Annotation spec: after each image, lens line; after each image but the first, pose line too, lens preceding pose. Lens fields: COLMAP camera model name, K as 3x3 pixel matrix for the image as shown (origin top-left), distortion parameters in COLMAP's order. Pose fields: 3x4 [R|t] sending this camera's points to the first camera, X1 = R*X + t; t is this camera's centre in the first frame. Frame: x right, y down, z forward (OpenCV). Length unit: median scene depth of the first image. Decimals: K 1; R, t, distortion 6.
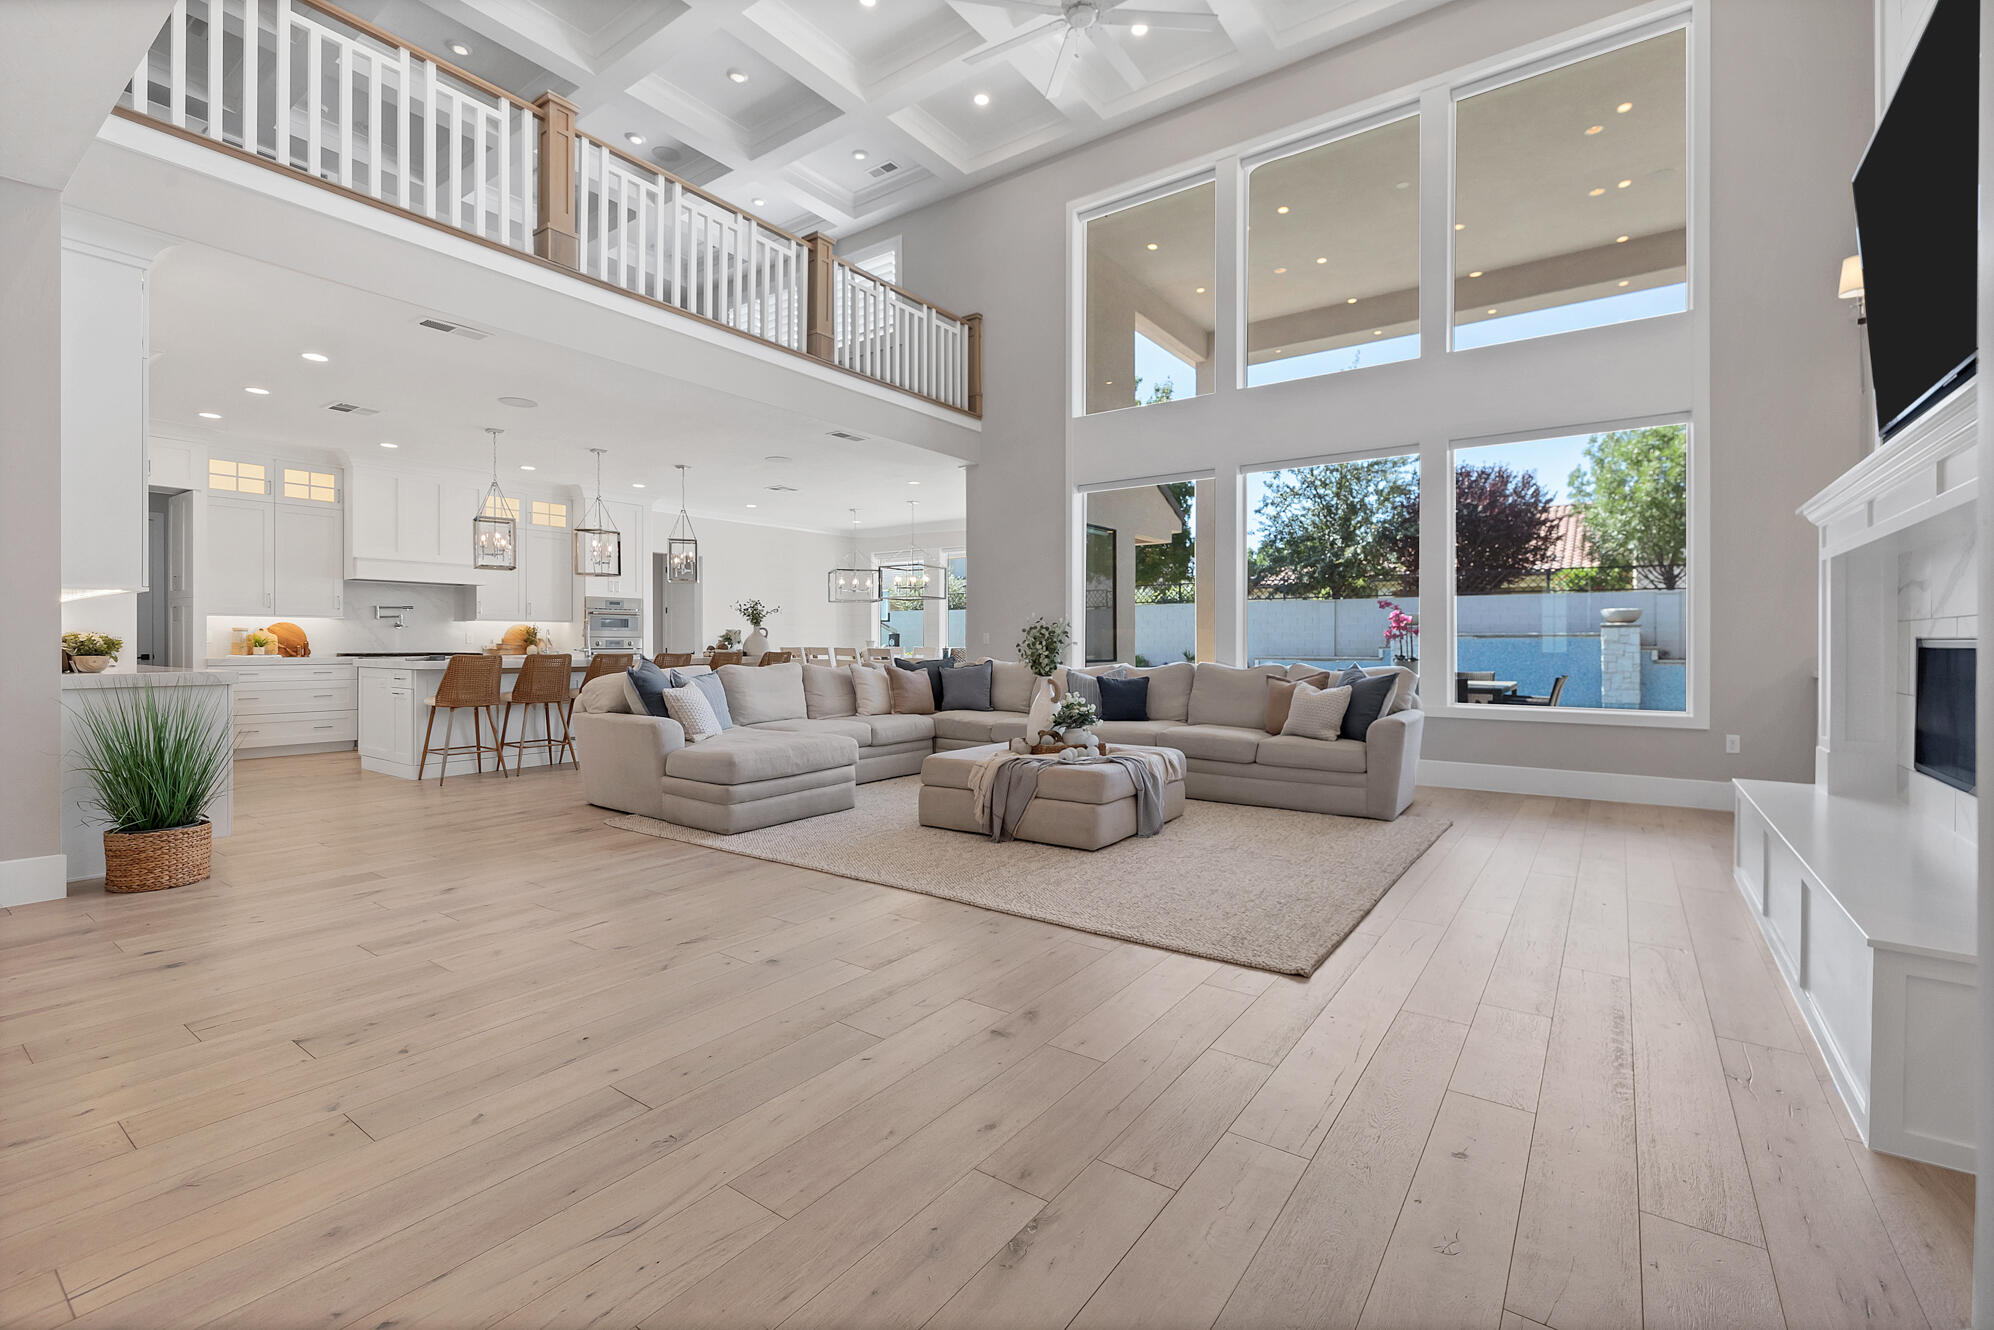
lens RADIAL K [[859.5, 0, 999.9], [0, 859.5, 643.8], [0, 0, 1]] dist [0.002631, 0.000253]
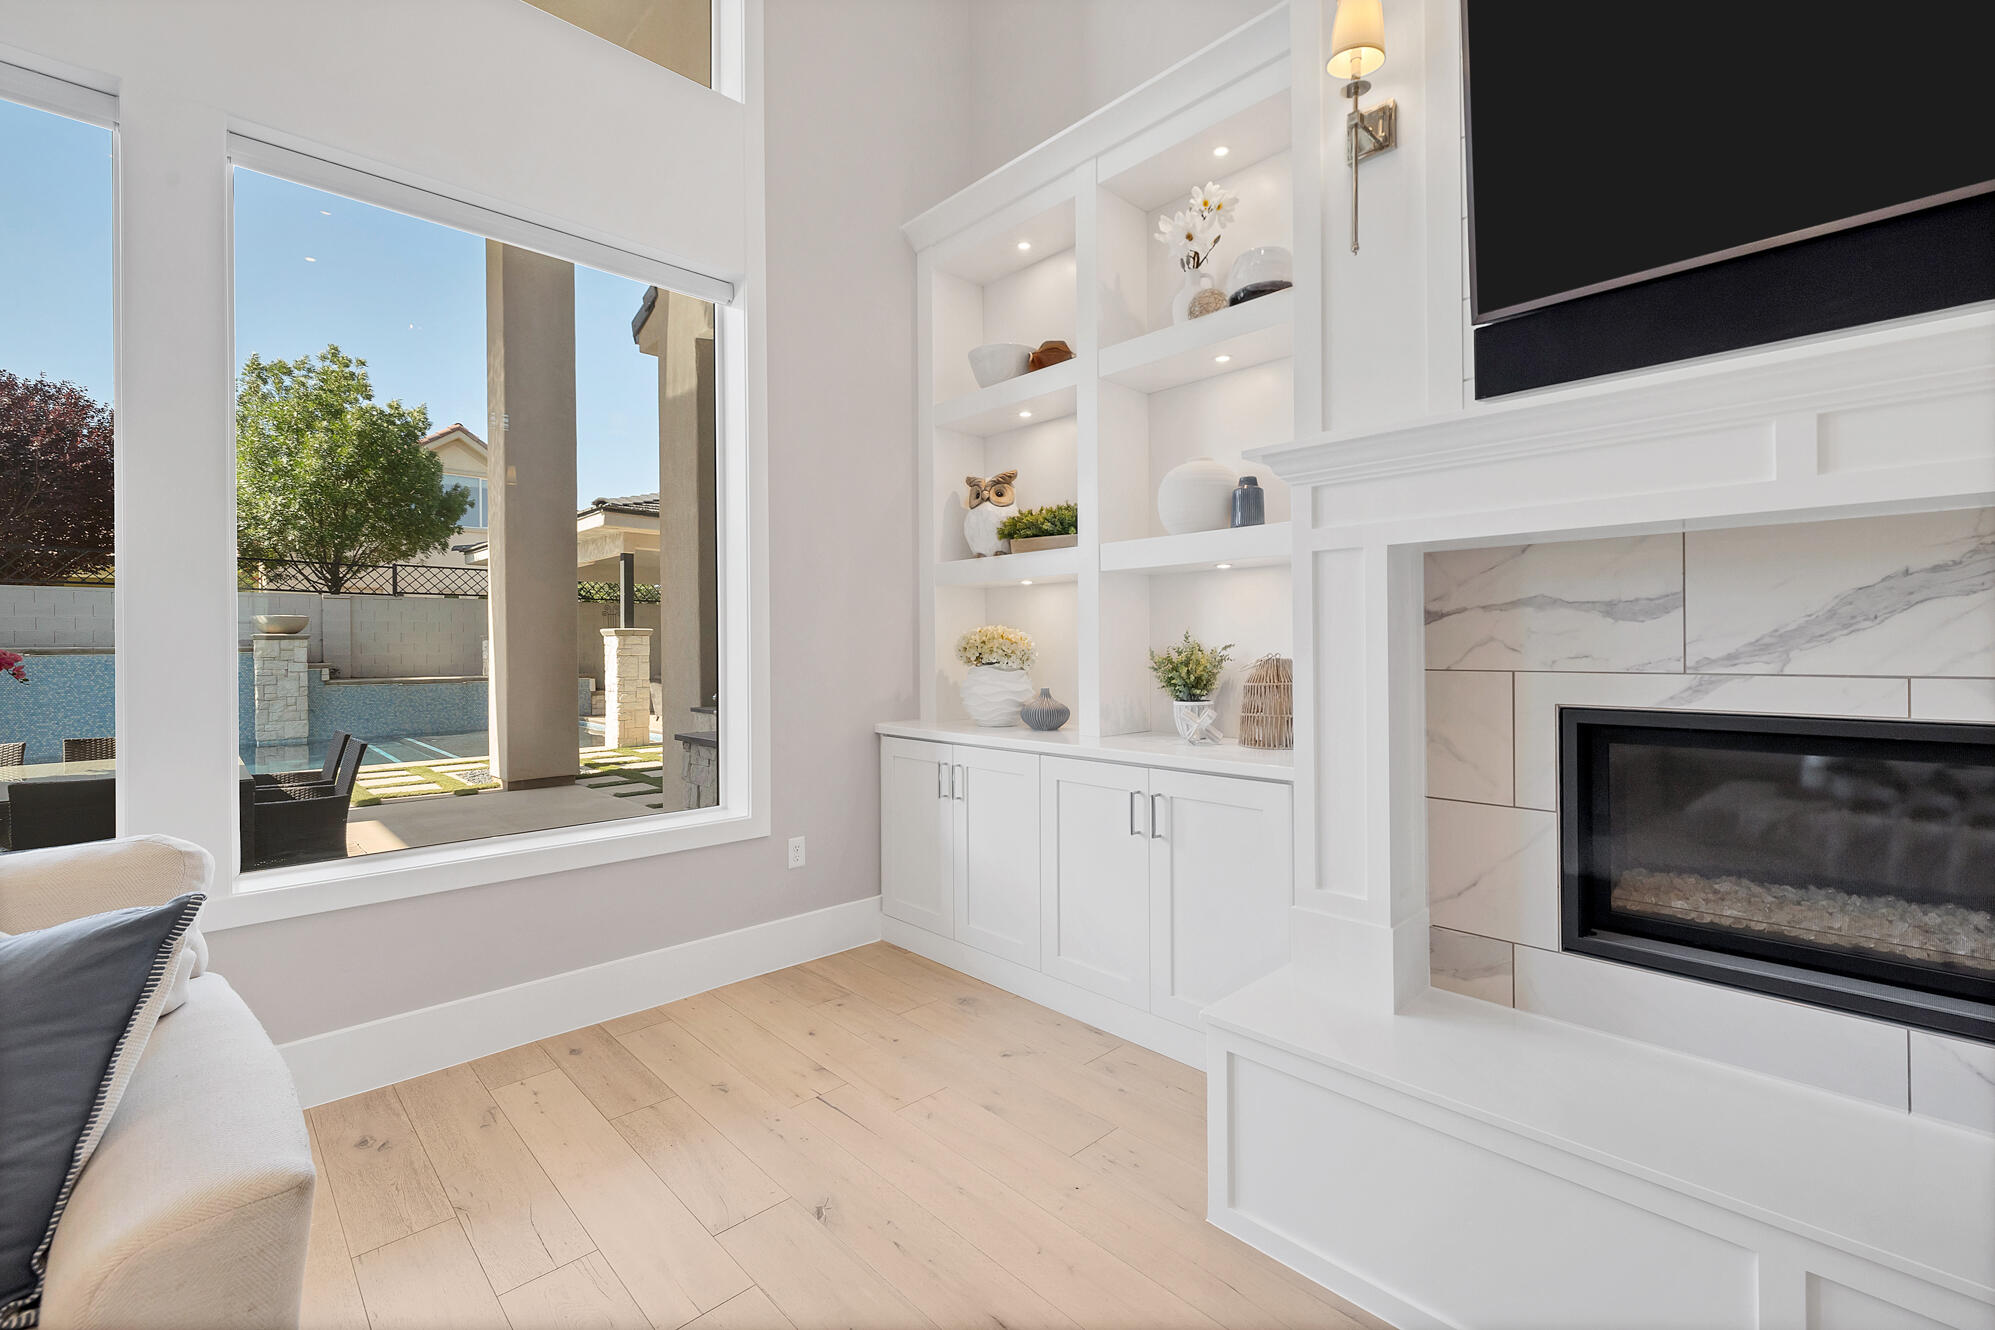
lens RADIAL K [[863.0, 0, 1003.3], [0, 863.0, 644.2], [0, 0, 1]] dist [-0.003620, 0.000157]
pose [[0.183985, -0.001663, 0.982928, 0.203556], [0.009761, 0.999952, -0.000135, -0.020932], [-0.982881, 0.009619, 0.183992, 0.540272]]
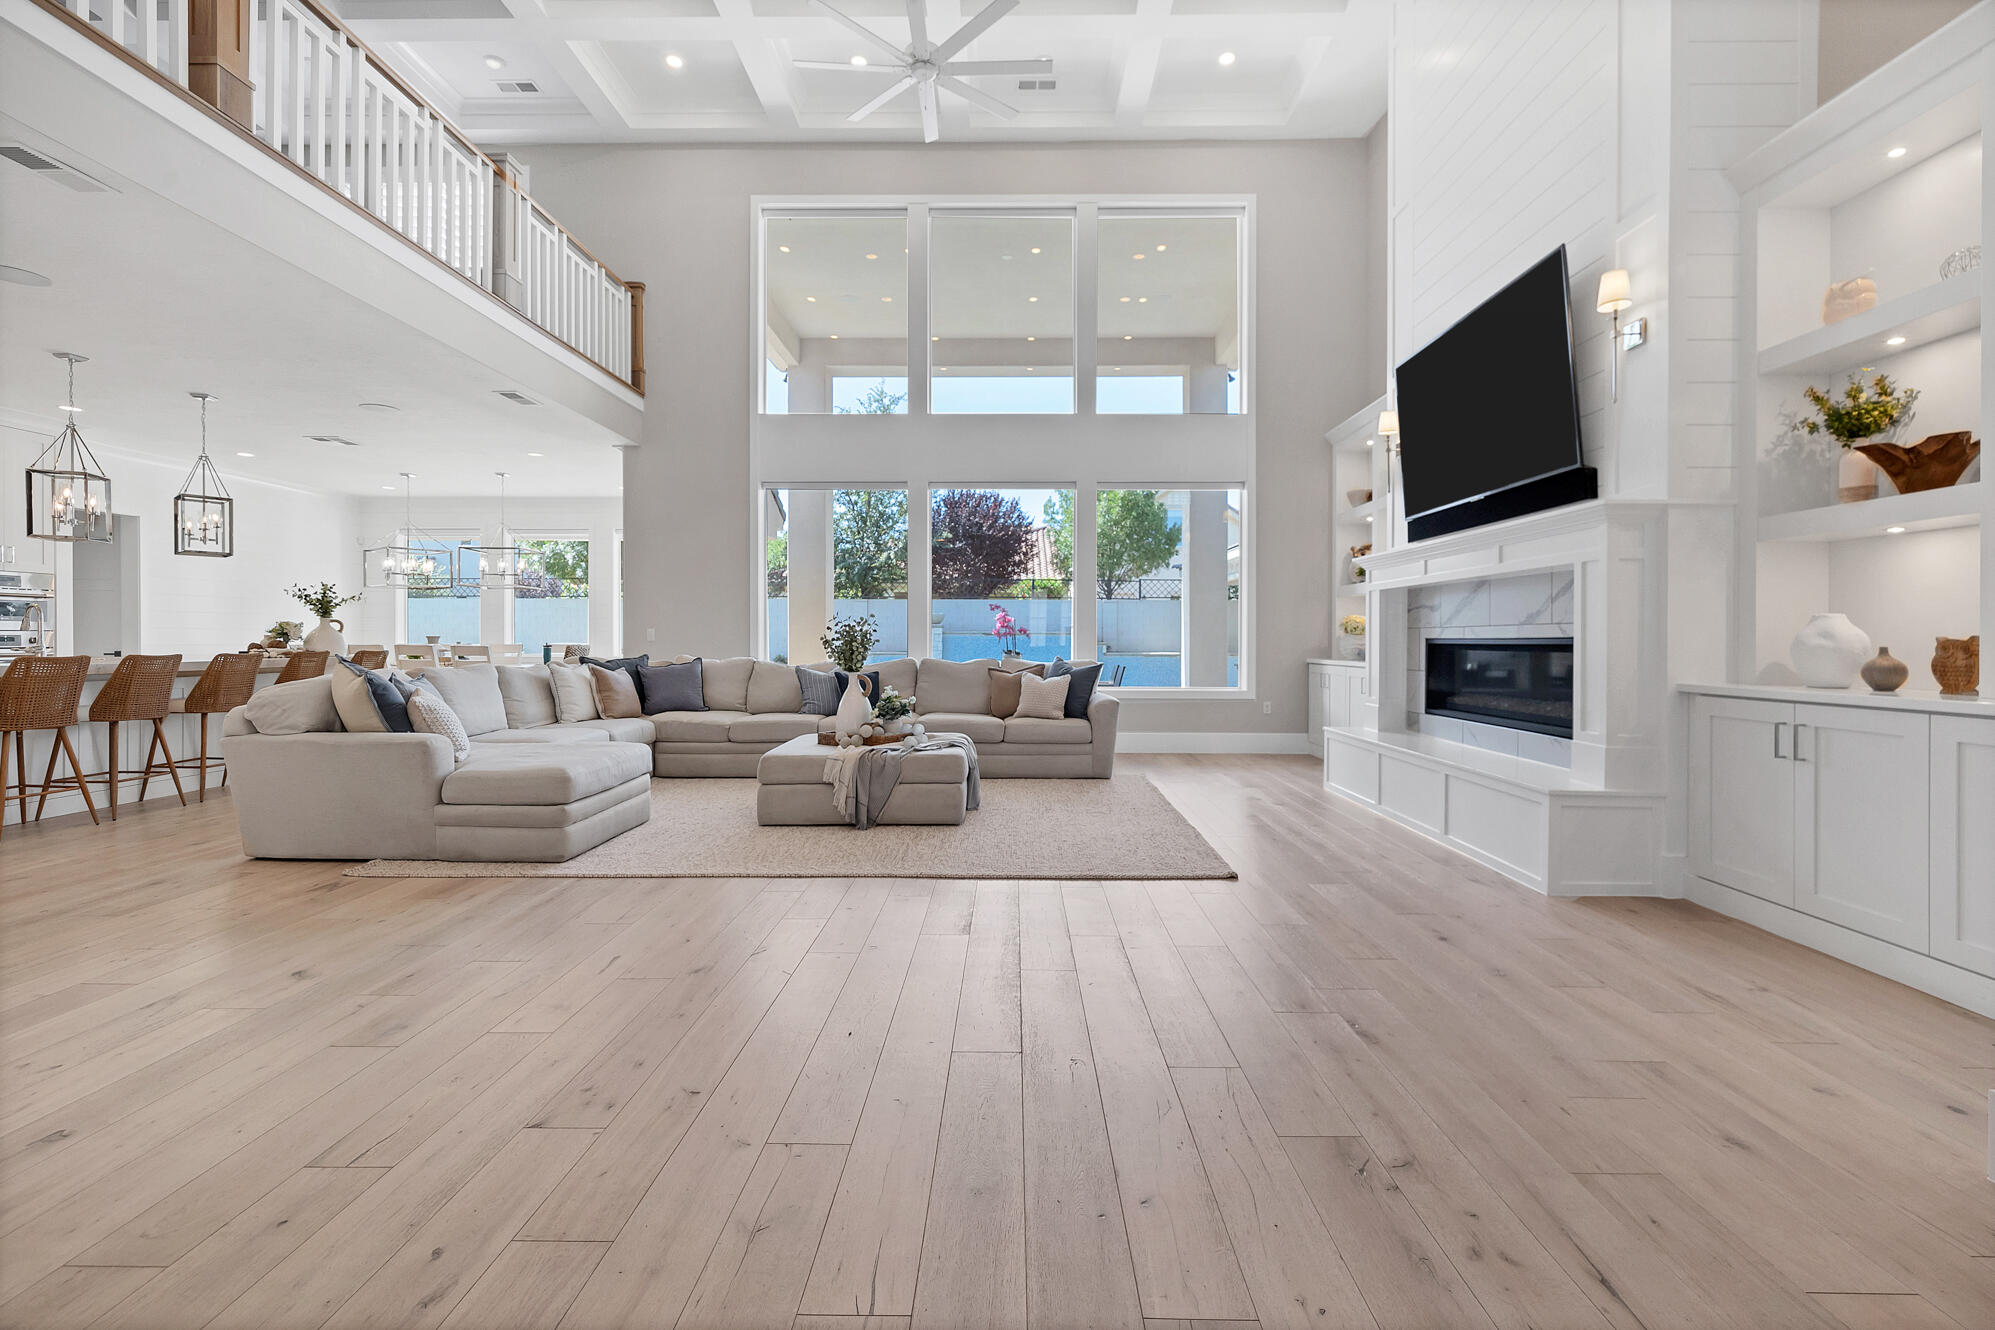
lens RADIAL K [[863.0, 0, 1003.3], [0, 863.0, 644.2], [0, 0, 1]] dist [-0.003620, 0.000157]
pose [[0.819596, -0.002614, 0.572936, -0.281704], [-0.000171, 0.999988, 0.004807, -0.000810], [-0.572942, -0.004037, 0.819586, 0.022505]]
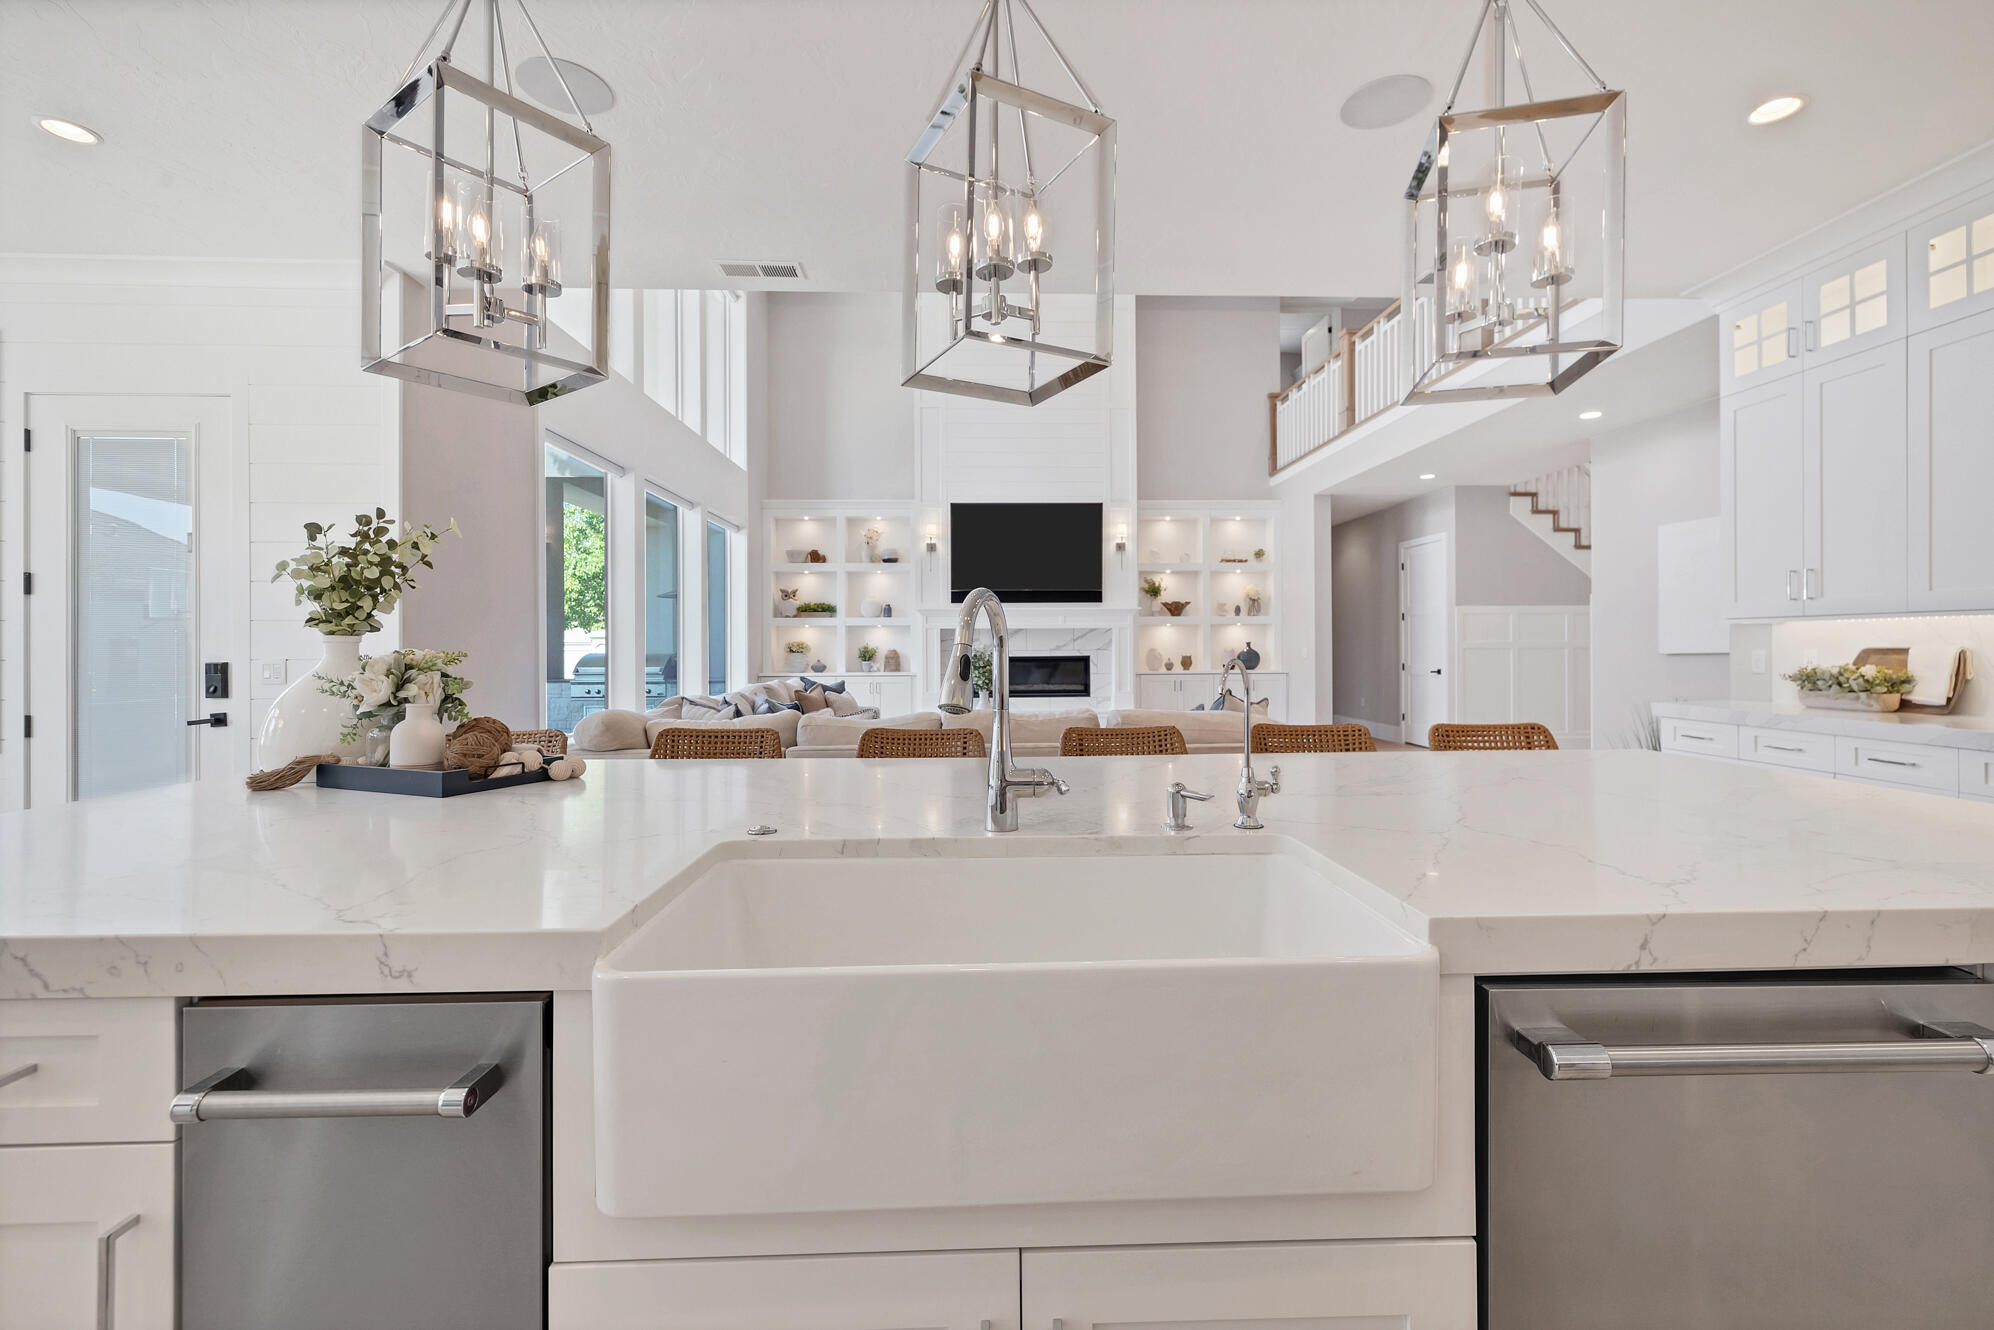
lens RADIAL K [[862.6, 0, 1002.8], [0, 862.6, 644.2], [0, 0, 1]] dist [-0.003620, 0.000157]
pose [[-0.613329, 0.002266, 0.789824, -0.678222], [0.006541, 0.999976, 0.002211, -0.025589], [-0.789801, 0.006523, -0.613329, 1.236916]]
